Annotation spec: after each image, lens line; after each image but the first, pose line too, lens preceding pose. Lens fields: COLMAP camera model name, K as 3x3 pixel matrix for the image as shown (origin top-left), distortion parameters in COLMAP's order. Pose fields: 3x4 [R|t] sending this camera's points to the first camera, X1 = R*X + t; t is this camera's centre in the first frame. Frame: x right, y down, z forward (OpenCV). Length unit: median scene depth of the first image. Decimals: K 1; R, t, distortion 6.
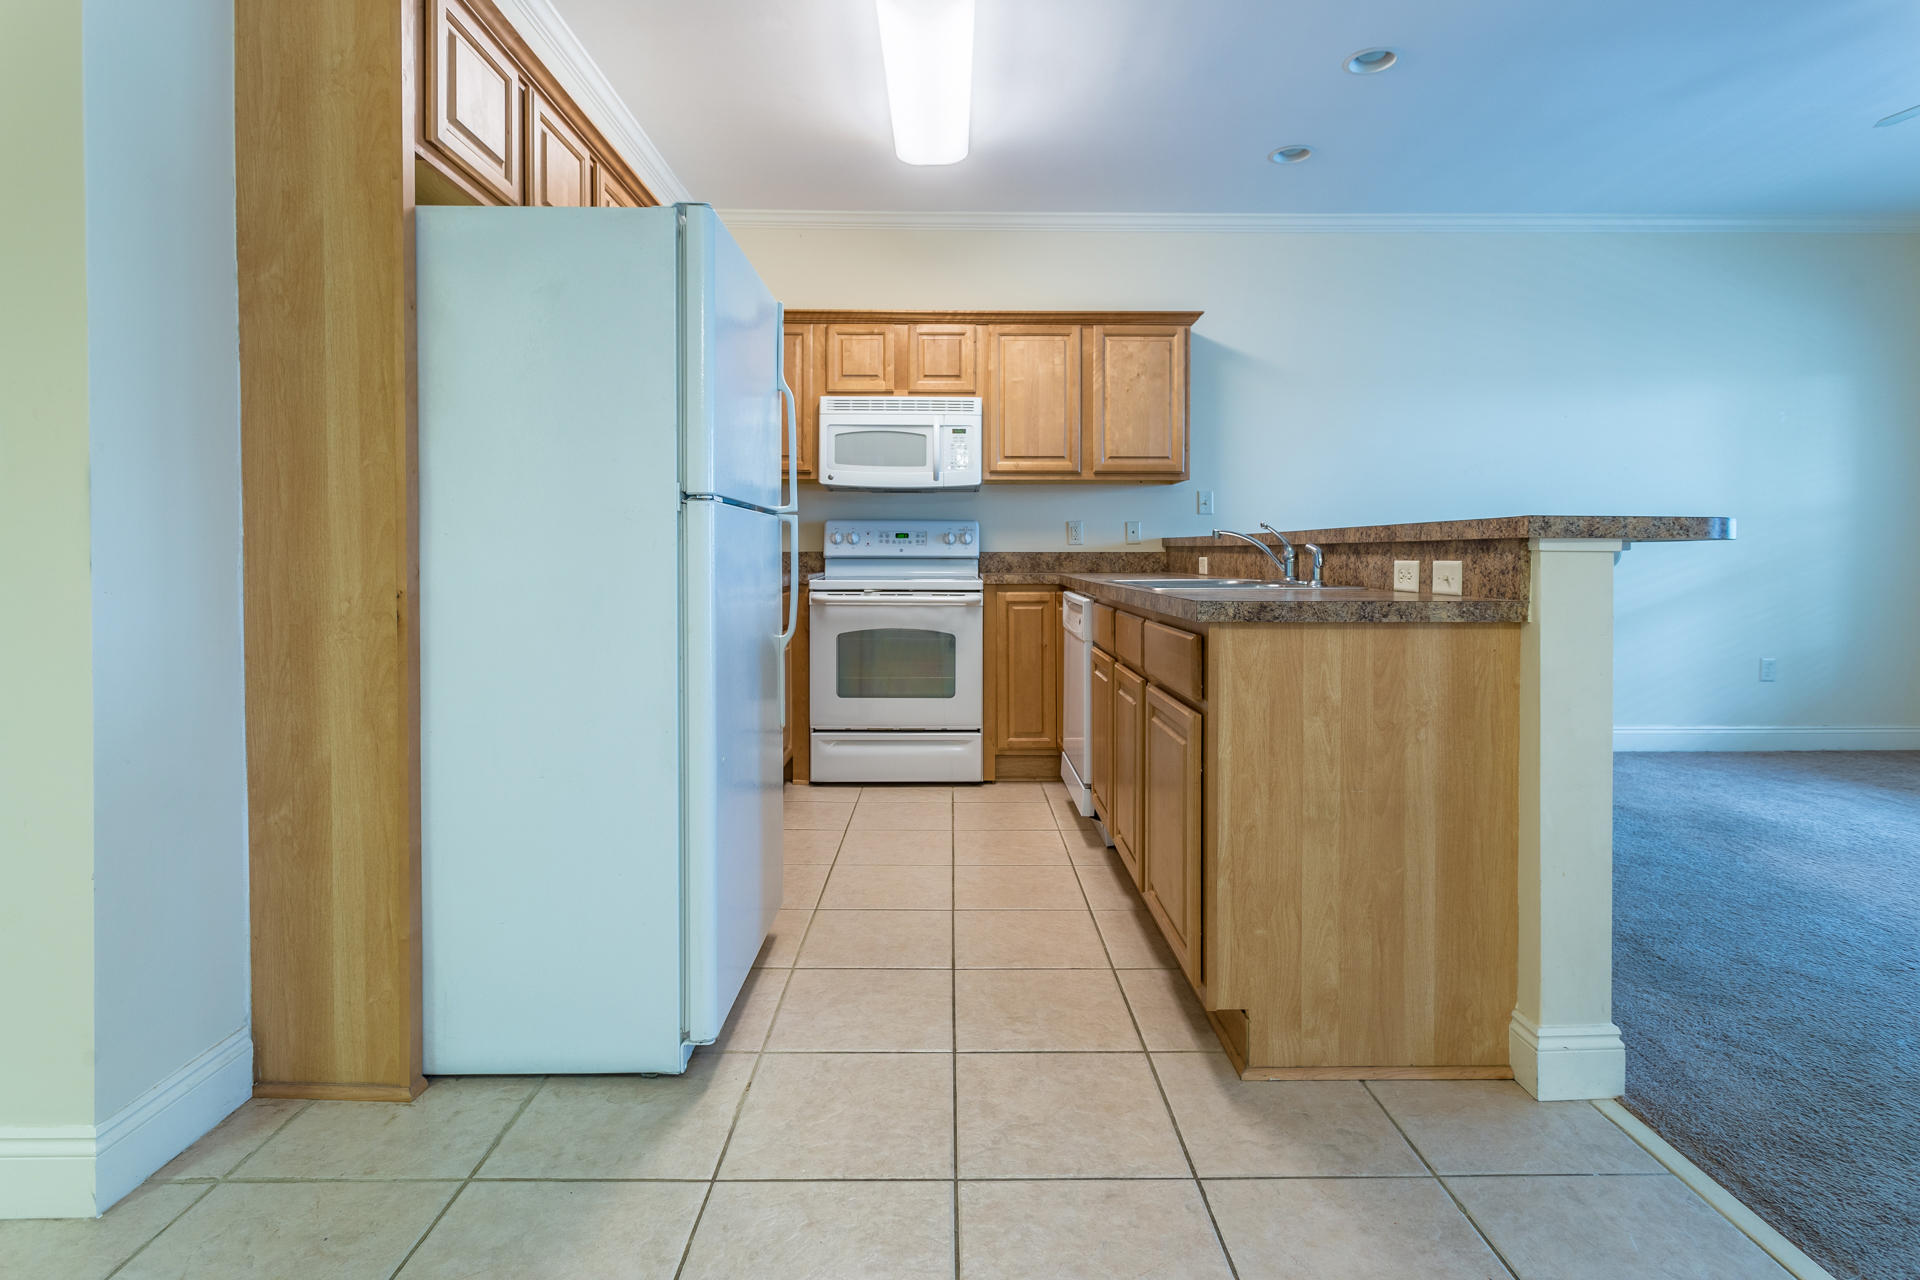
lens RADIAL K [[957.6, 0, 960.7], [0, 957.6, 570.3], [0, 0, 1]] dist [-0.001230, 0.006380]
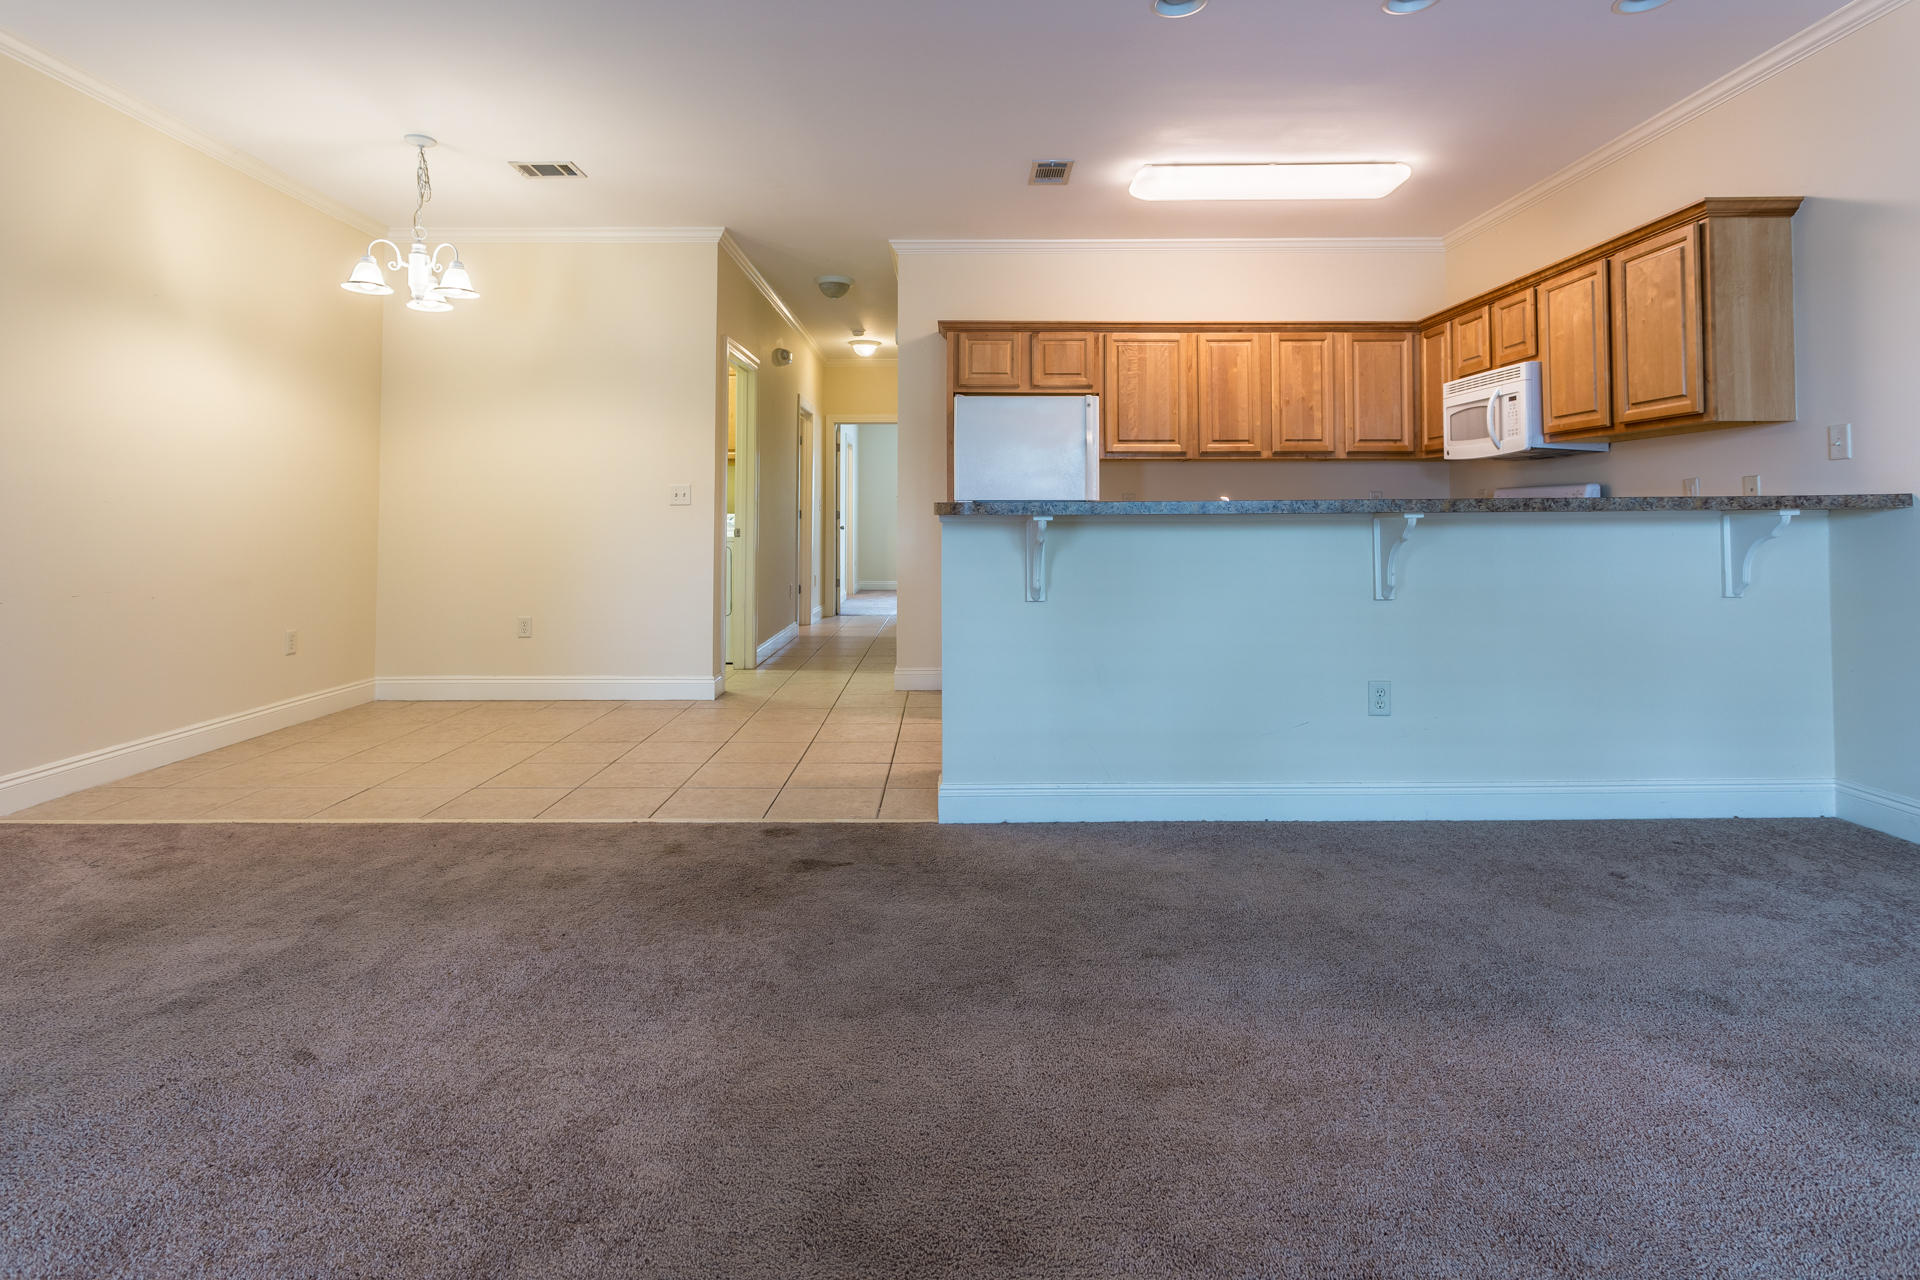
lens RADIAL K [[970.3, 0, 935.9], [0, 970.3, 488.9], [0, 0, 1]] dist [0.003571, 0.000109]
pose [[-0.027009, -0.034017, -0.999056, 1.101855], [-0.011799, 0.999362, -0.033708, -0.009022], [0.999566, 0.010877, -0.027393, 0.448465]]
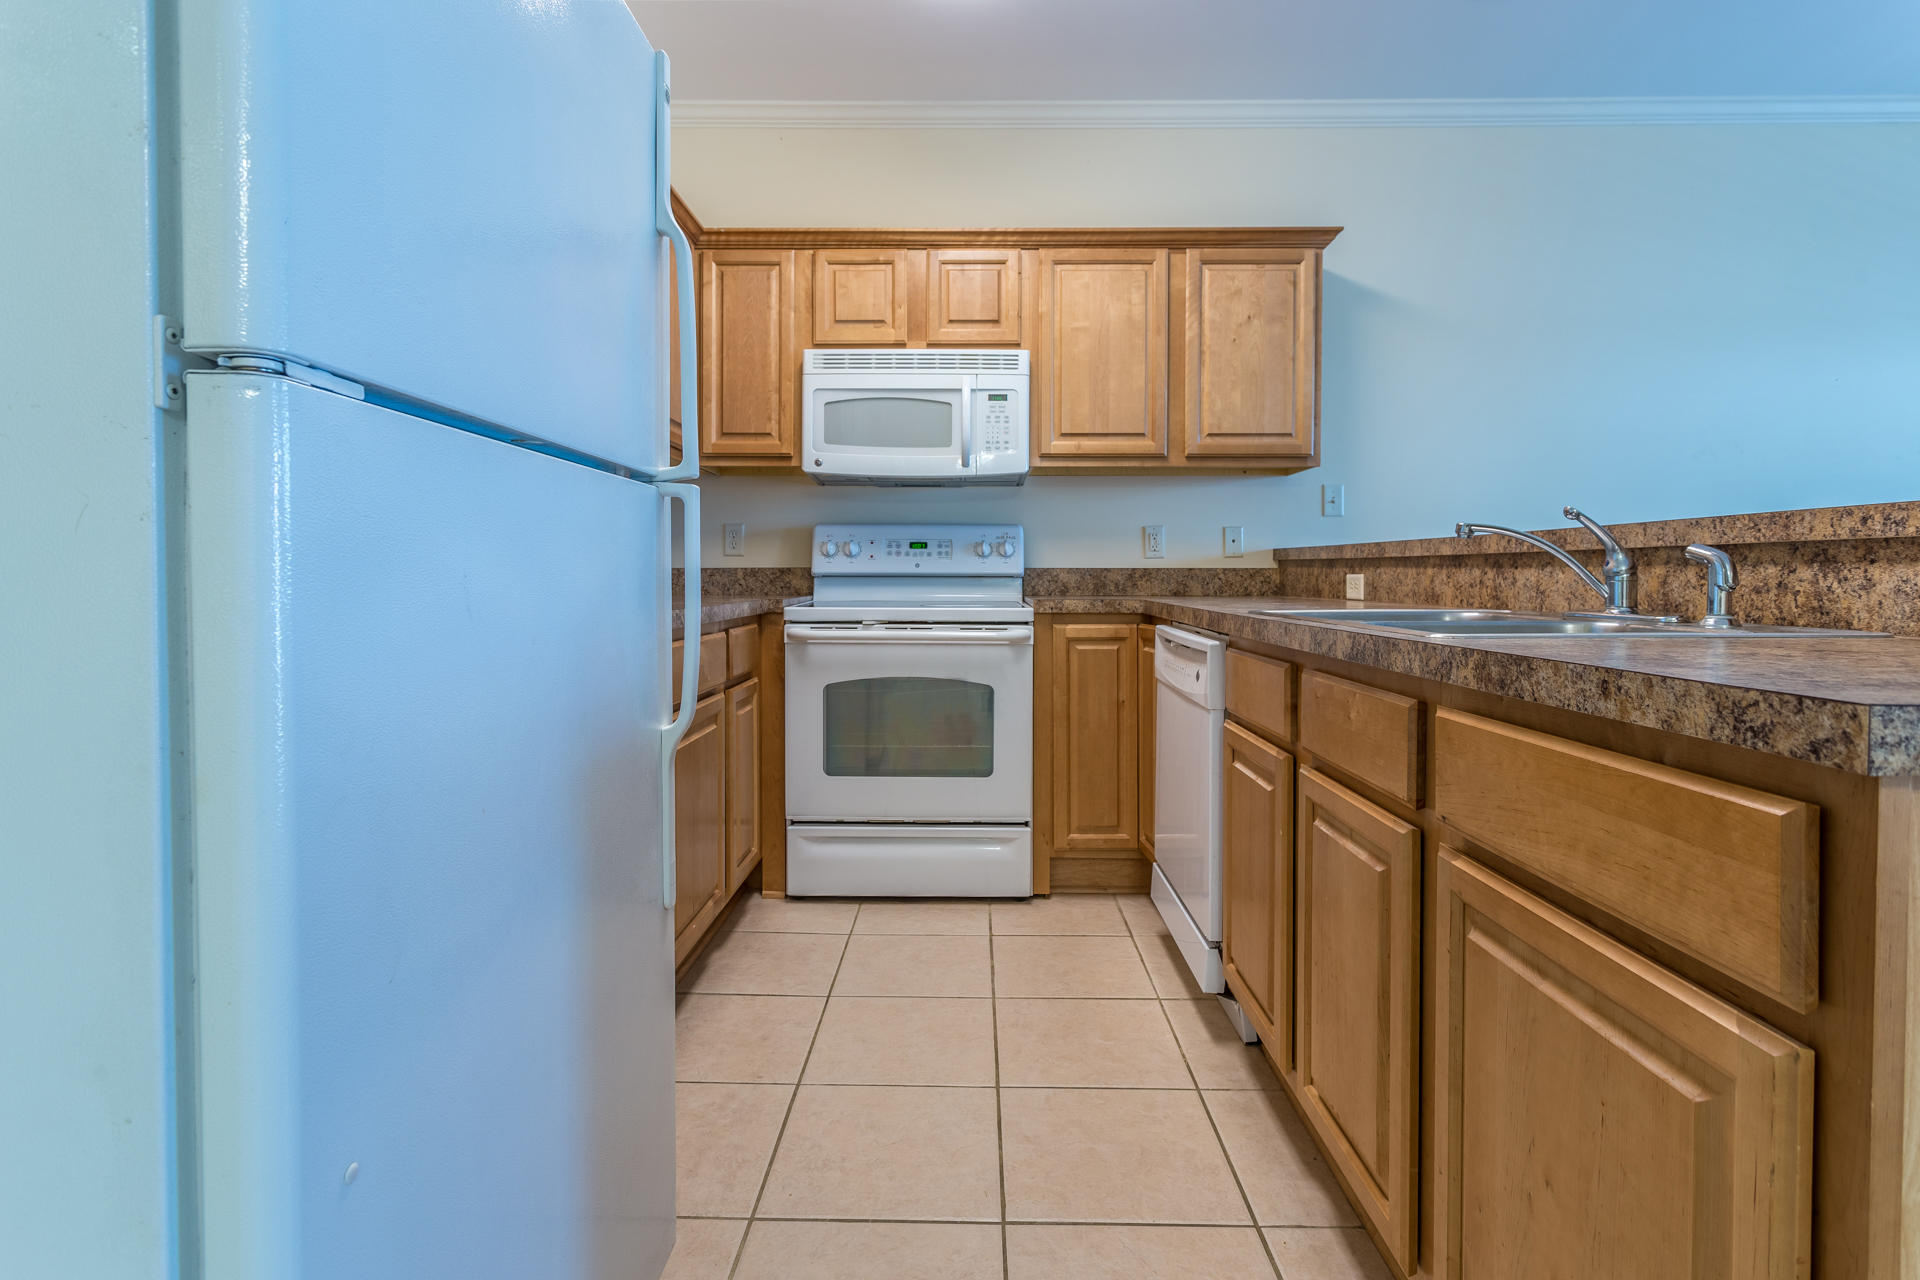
lens RADIAL K [[952.8, 0, 962.1], [0, 952.8, 594.3], [0, 0, 1]] dist [0.001353, -0.000318]
pose [[0.999739, 0.000787, -0.022845, -0.012601], [-0.000715, 0.999995, 0.003189, -0.001398], [0.022847, -0.003172, 0.999734, 0.309078]]
